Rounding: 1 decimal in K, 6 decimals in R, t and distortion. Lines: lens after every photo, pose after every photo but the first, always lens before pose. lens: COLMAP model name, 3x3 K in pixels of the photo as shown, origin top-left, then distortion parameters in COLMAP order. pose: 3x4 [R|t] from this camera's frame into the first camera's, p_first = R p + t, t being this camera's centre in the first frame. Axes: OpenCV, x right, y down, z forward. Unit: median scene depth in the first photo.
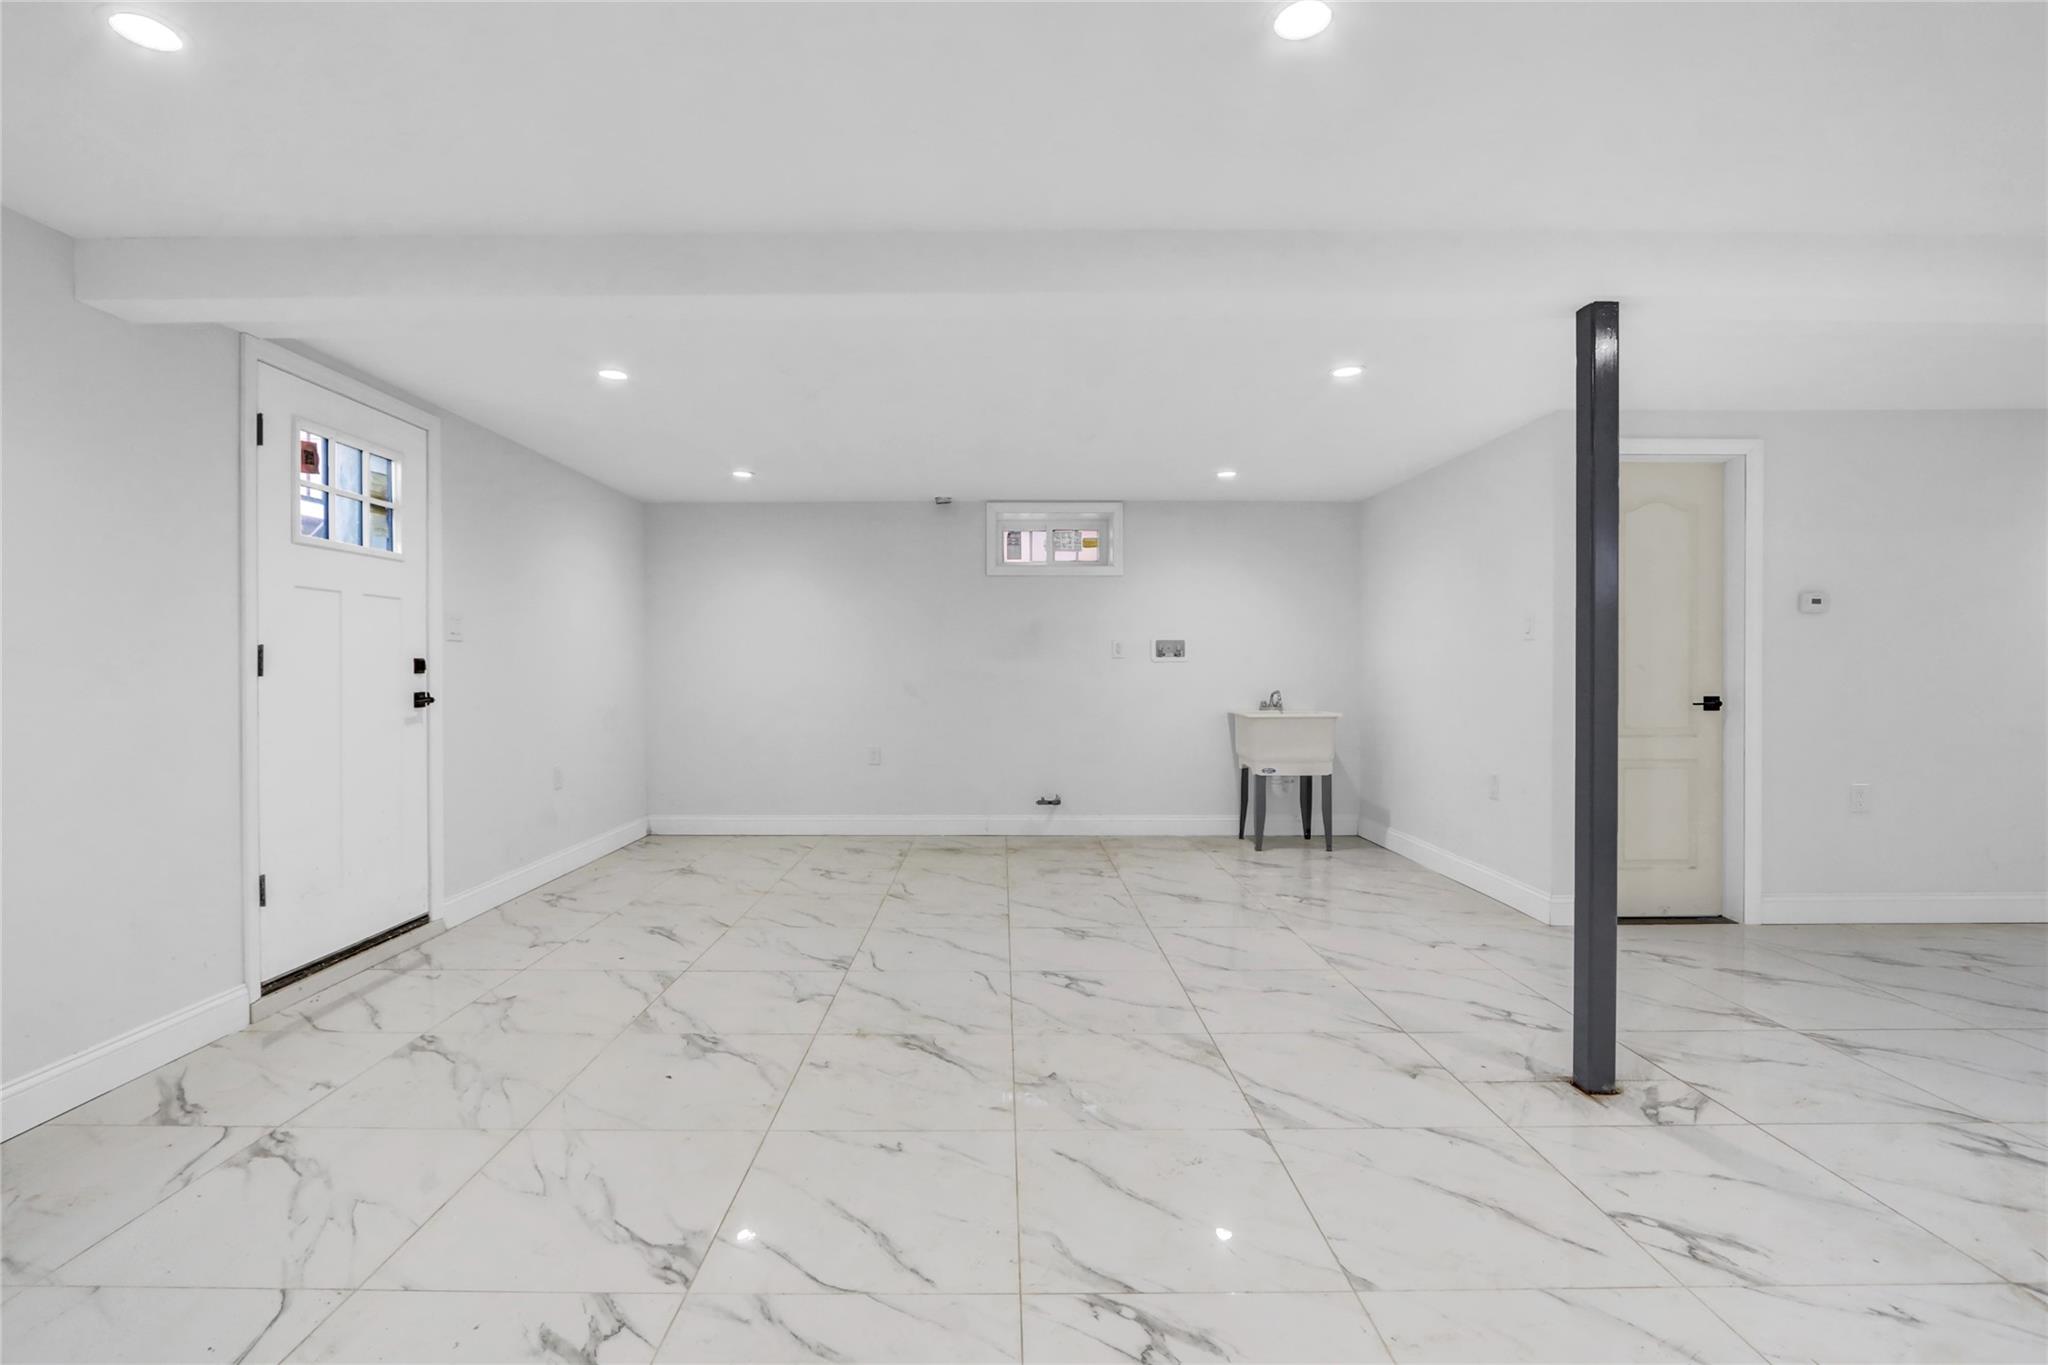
lens RADIAL K [[956.2, 0, 1024.0], [0, 956.2, 682.5], [0, 0, 1]] dist [-0.014087, 0.001631]
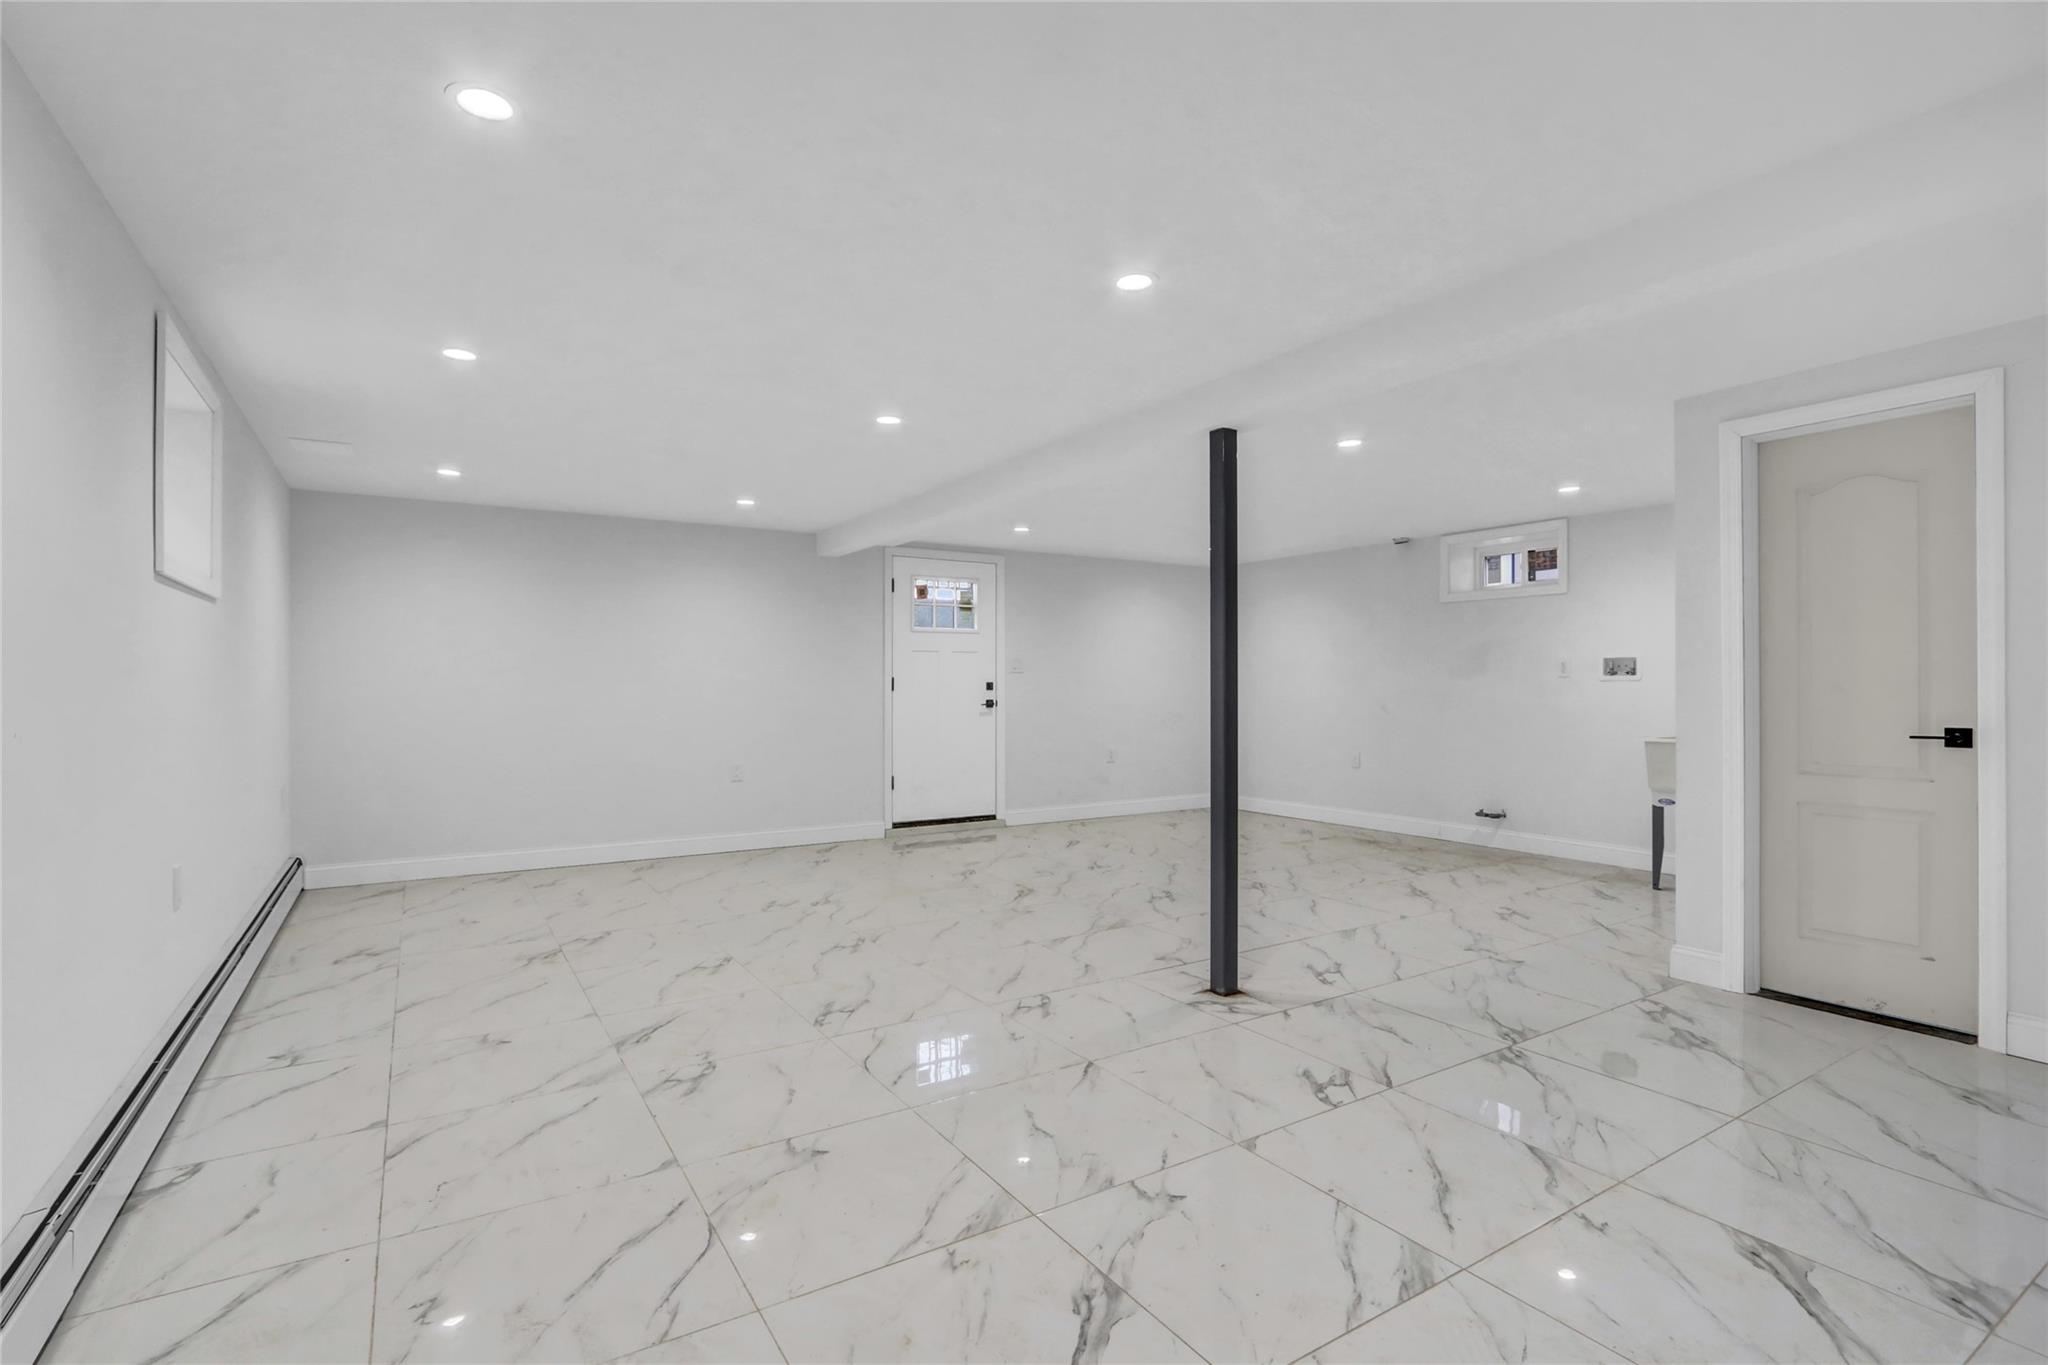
lens RADIAL K [[970.8, 0, 1007.1], [0, 970.8, 687.8], [0, 0, 1]] dist [-0.003618, -0.000517]
pose [[0.523762, 0.001946, -0.851863, 1.035560], [-0.012241, 0.999911, -0.005242, -0.003748], [0.851777, 0.013174, 0.523739, -0.011493]]
